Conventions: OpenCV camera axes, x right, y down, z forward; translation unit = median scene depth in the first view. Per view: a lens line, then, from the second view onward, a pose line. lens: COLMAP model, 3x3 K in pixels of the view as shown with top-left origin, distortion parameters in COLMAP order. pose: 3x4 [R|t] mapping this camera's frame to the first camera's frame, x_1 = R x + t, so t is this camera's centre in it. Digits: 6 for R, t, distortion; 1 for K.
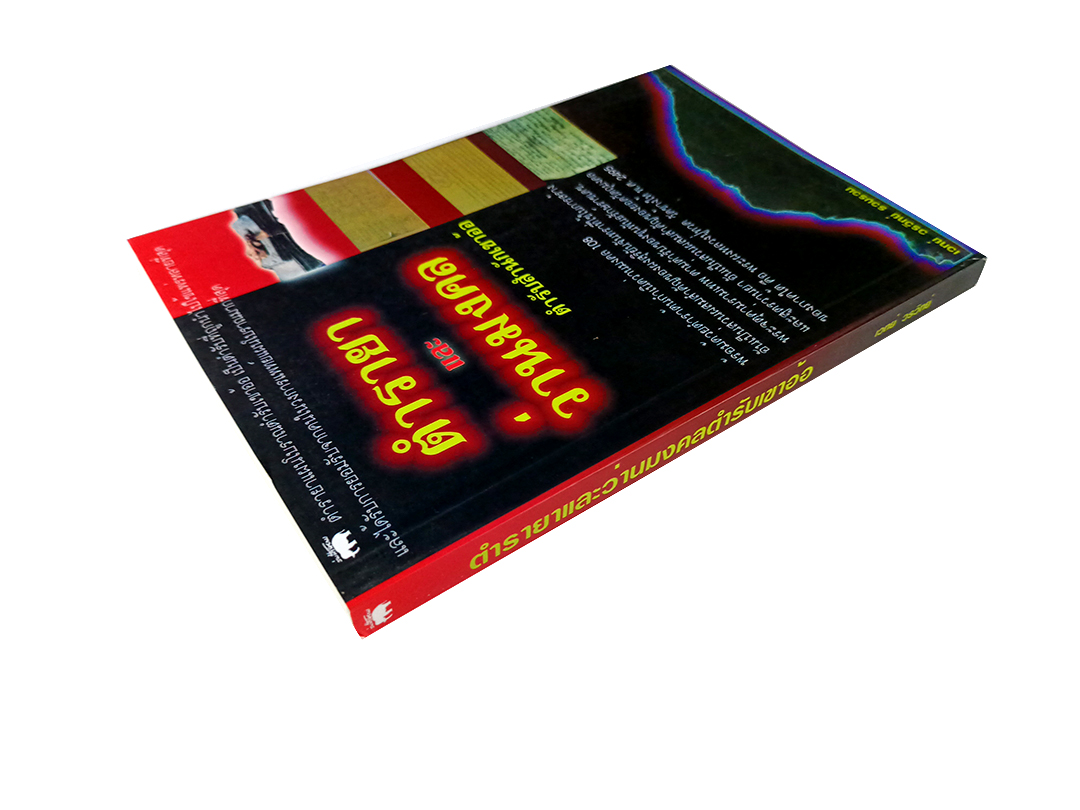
lens RADIAL K [[812.5, 0, 540.0], [0, 812.5, 405.0], [0, 0, 1]] dist [0.110263, -0.252886]
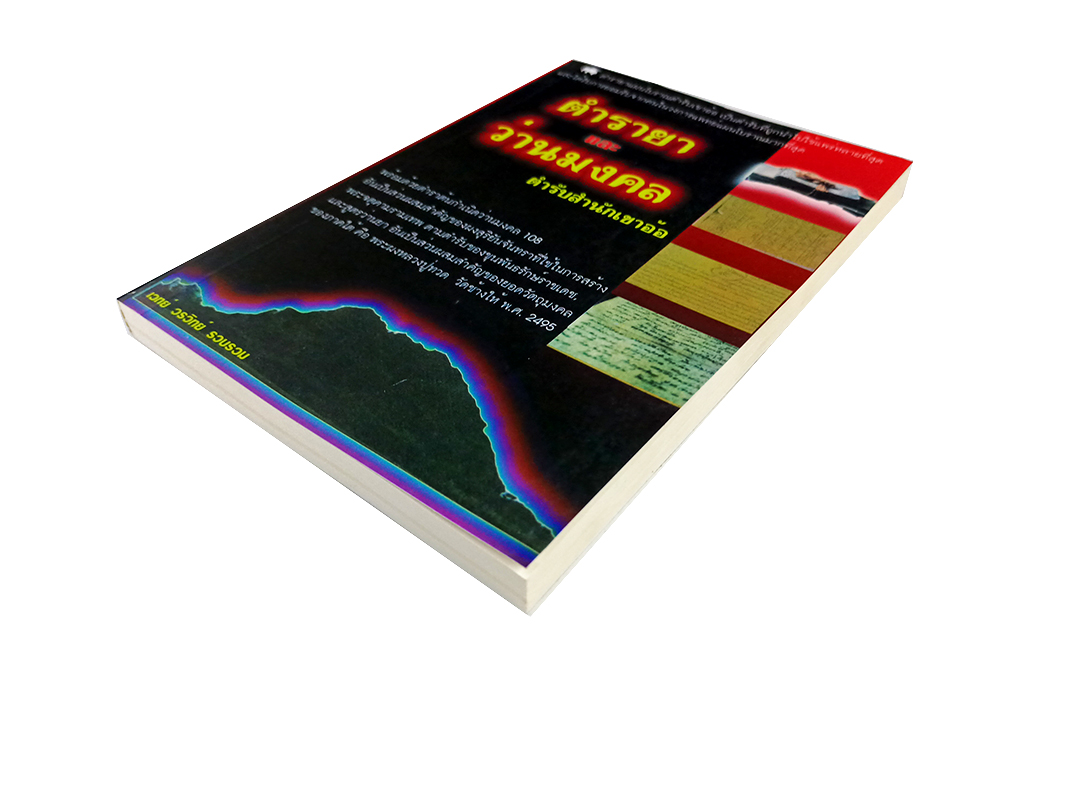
lens RADIAL K [[812.5, 0, 540.0], [0, 812.5, 405.0], [0, 0, 1]] dist [0.110263, -0.252886]
pose [[-0.956922, 0.185295, -0.223529, 0.321721], [-0.226553, 0.004969, 0.973986, -1.192736], [0.181586, 0.982670, 0.037224, 1.178564]]
